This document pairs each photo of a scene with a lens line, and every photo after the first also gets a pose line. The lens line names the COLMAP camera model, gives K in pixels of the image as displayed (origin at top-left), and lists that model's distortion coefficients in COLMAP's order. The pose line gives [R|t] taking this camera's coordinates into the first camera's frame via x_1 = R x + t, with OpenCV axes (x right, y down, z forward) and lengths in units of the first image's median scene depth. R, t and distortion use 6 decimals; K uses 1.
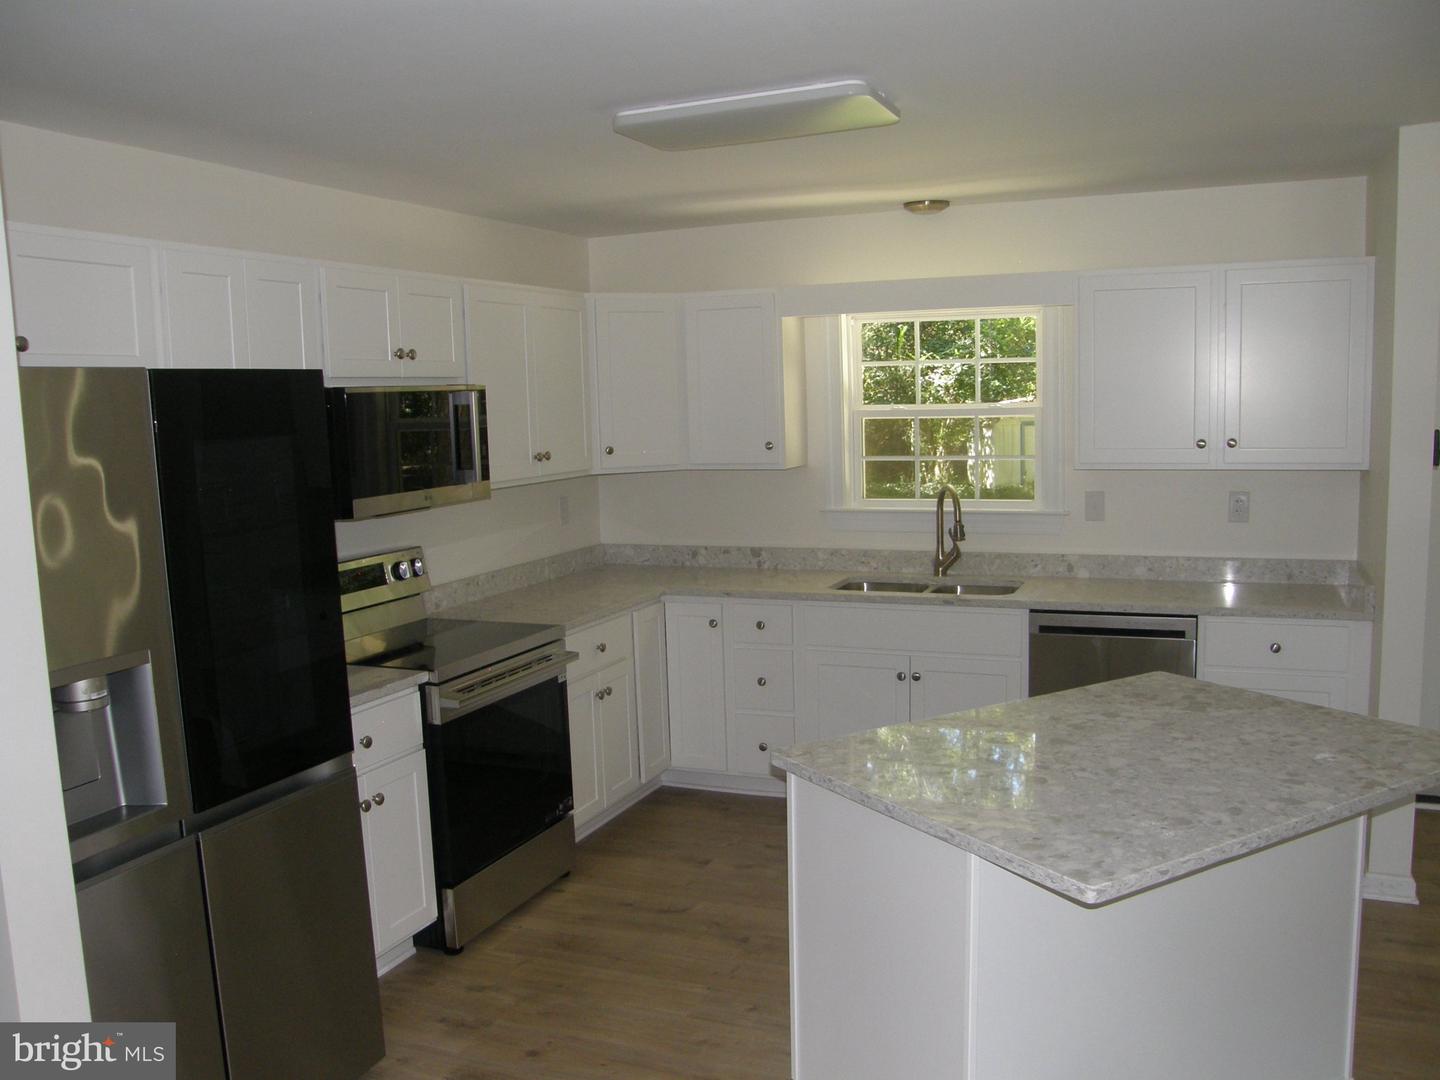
lens RADIAL K [[1230.4, 0, 715.8], [0, 1230.4, 568.3], [0, 0, 1]] dist [-0.170797, 0.145601]
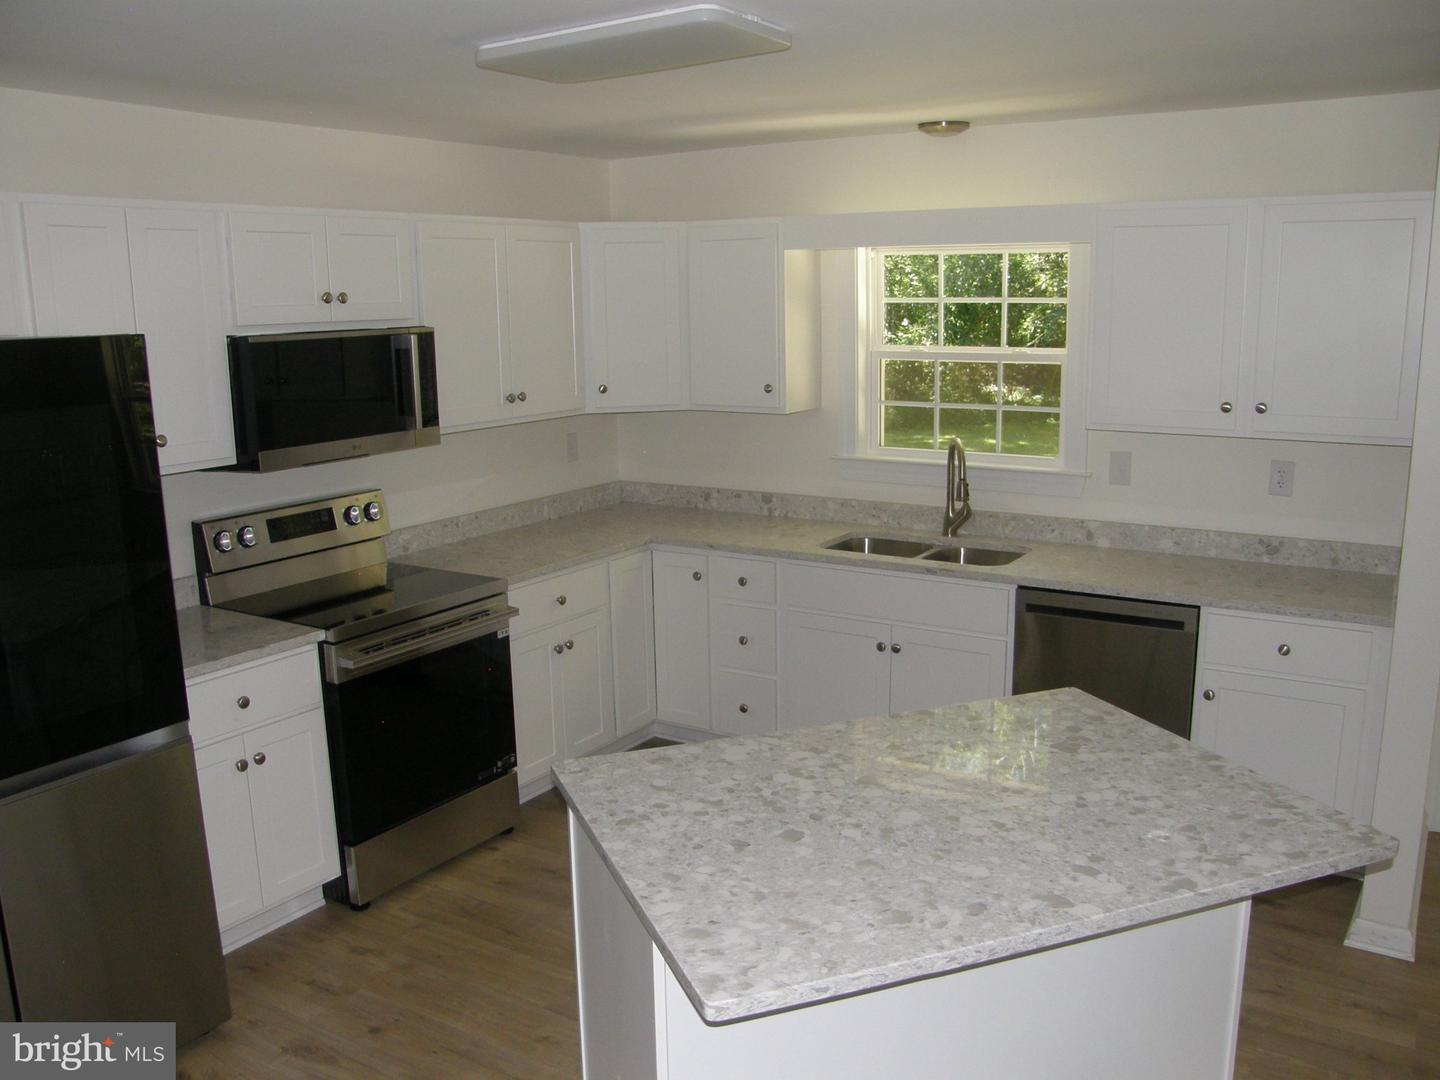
lens RADIAL K [[1230.4, 0, 715.8], [0, 1230.4, 568.3], [0, 0, 1]] dist [-0.170797, 0.145601]
pose [[0.985844, 0.049790, -0.160099, 0.190655], [-0.036427, 0.995686, 0.085343, -0.049778], [0.163658, -0.078303, 0.983405, 0.079802]]
